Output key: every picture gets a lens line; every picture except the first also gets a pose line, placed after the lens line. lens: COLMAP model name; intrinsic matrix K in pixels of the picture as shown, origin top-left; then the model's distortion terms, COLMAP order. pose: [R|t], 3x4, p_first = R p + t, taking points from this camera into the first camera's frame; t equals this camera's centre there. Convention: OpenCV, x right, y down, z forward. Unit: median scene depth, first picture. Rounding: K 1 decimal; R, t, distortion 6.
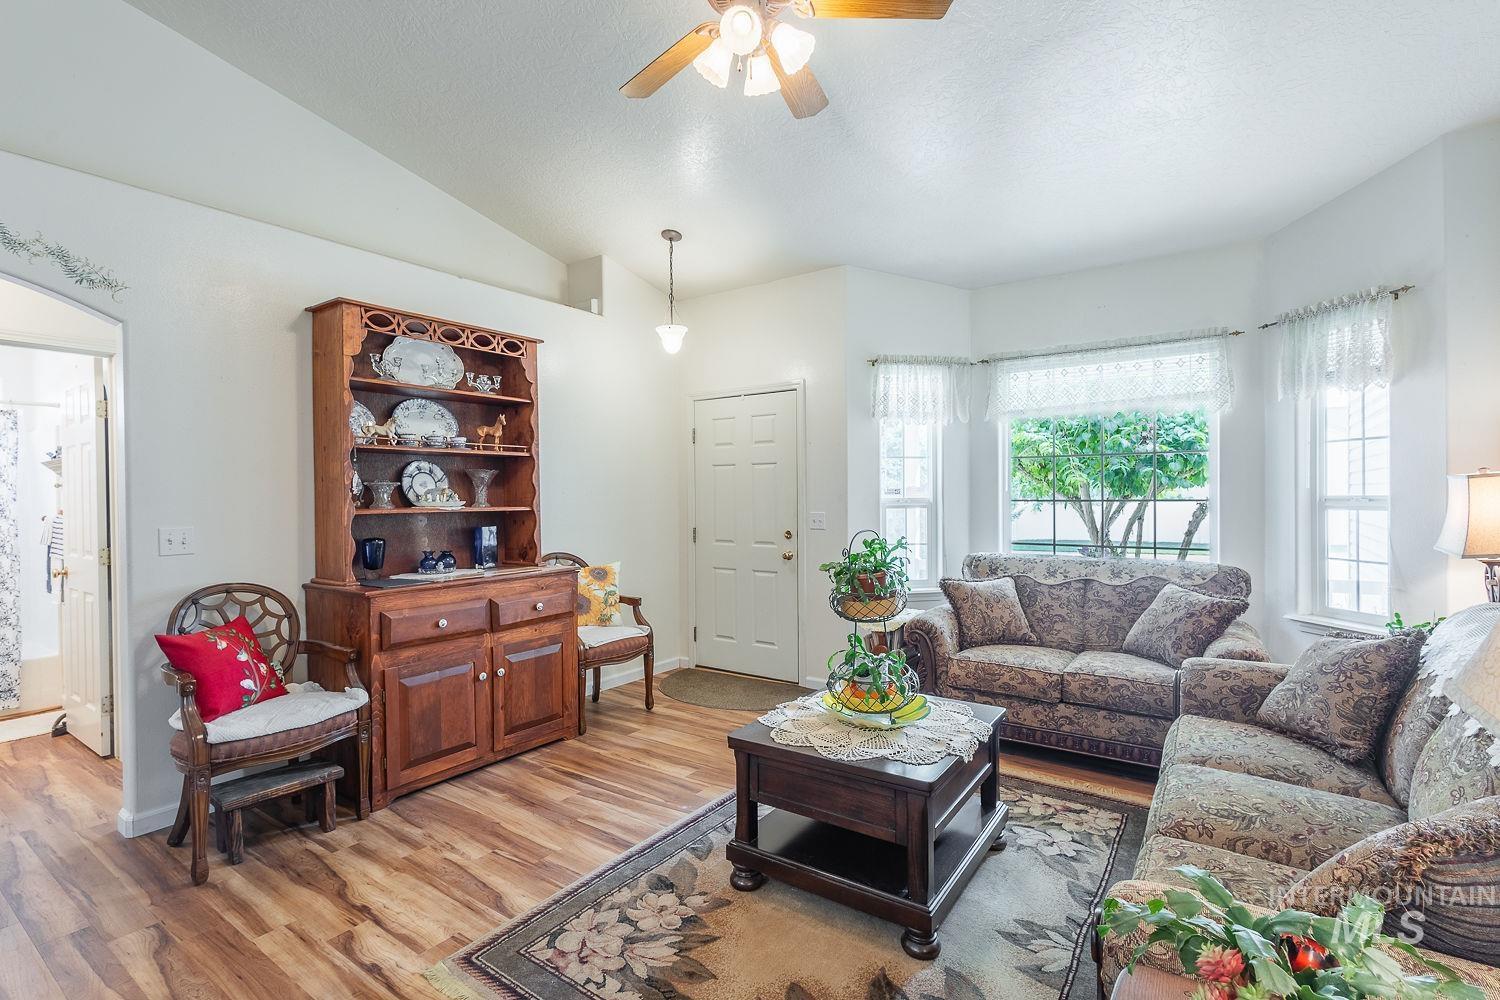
lens RADIAL K [[693.0, 0, 752.9], [0, 693.0, 501.3], [0, 0, 1]] dist [0.009961, -0.002532]
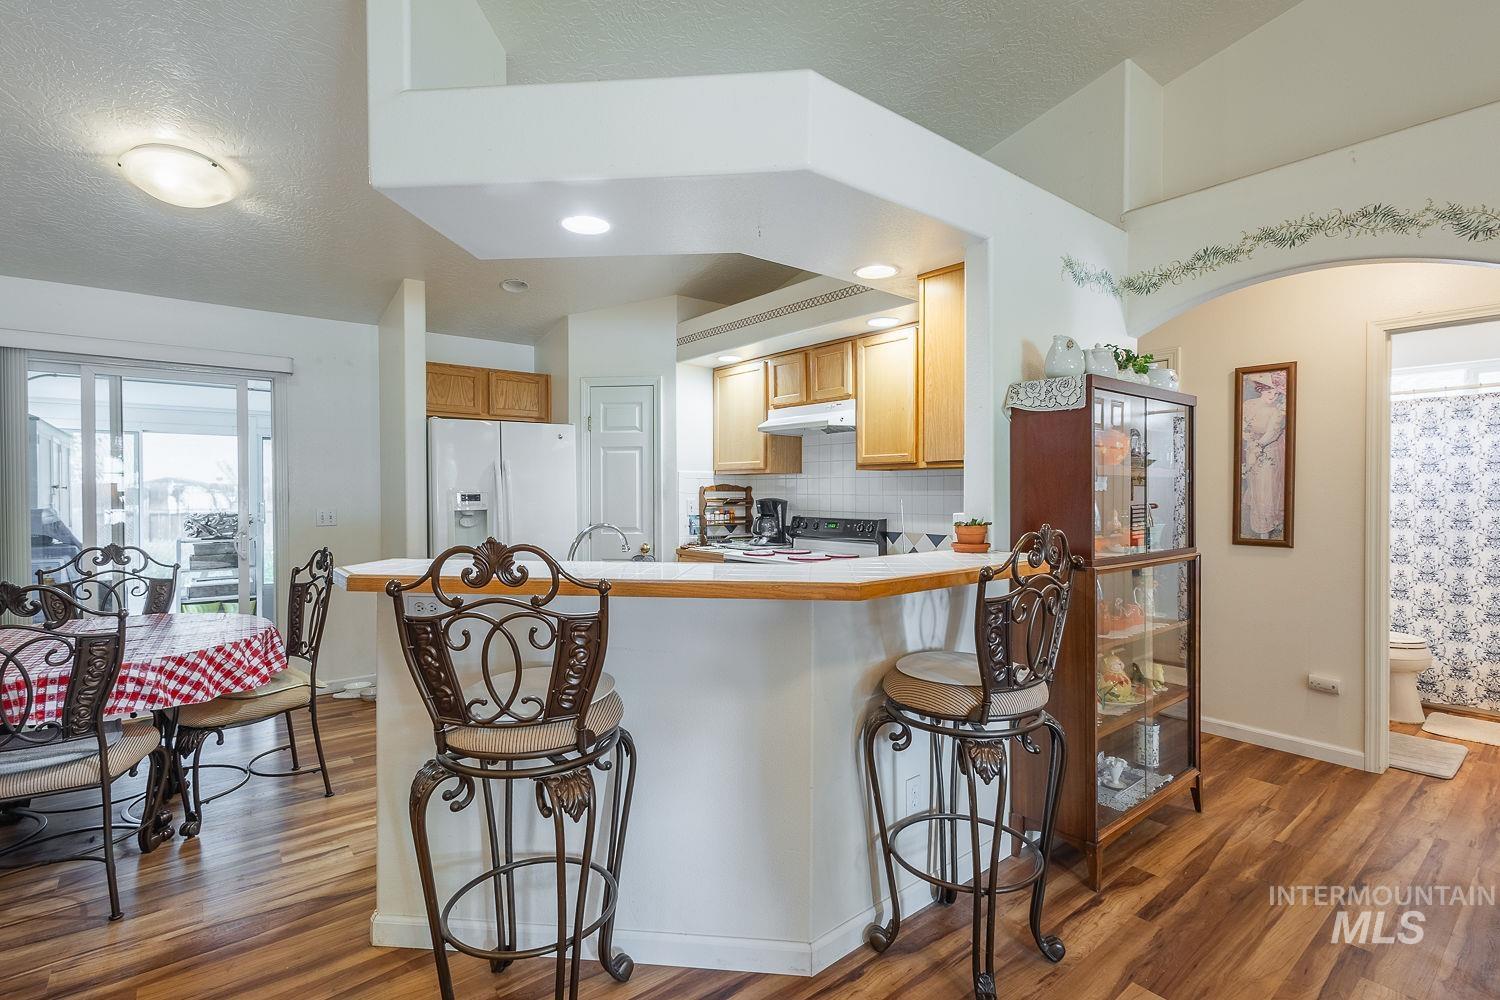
lens RADIAL K [[693.0, 0, 739.0], [0, 693.0, 498.5], [0, 0, 1]] dist [0.009961, -0.002532]
pose [[-0.281745, 0.019882, -0.959283, 0.096814], [-0.004521, 0.999747, 0.022049, -0.003603], [0.959479, 0.010549, -0.281583, 0.279638]]
